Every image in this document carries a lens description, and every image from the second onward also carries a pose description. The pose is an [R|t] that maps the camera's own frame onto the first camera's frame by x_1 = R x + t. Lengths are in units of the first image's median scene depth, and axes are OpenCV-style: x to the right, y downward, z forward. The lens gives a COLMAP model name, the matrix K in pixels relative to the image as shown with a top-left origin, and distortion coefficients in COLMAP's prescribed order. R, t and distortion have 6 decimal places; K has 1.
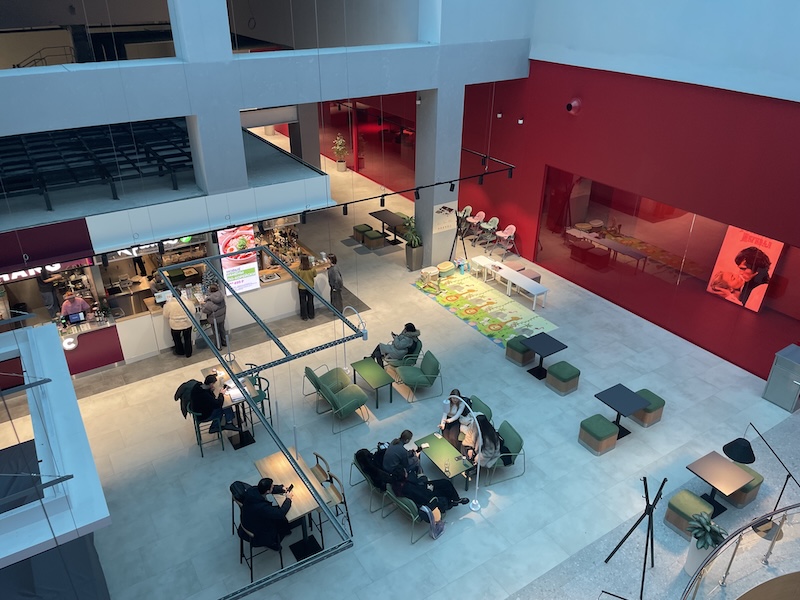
lens RADIAL K [[609.2, 0, 398.5], [0, 609.2, 299.2], [0, 0, 1]] dist [0.000845, -0.001577]
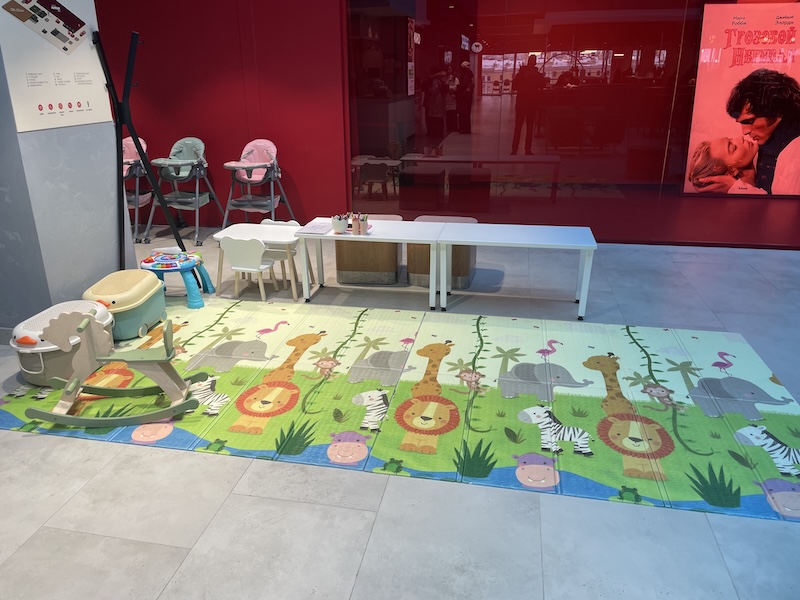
lens RADIAL K [[609.2, 0, 396.3], [0, 609.2, 295.3], [0, 0, 1]] dist [0.000845, -0.001577]
pose [[0.694000, -0.259655, 0.671523, -0.002823], [0.358914, 0.933317, -0.010045, -0.015509], [-0.624135, 0.247990, 0.740916, 0.825026]]
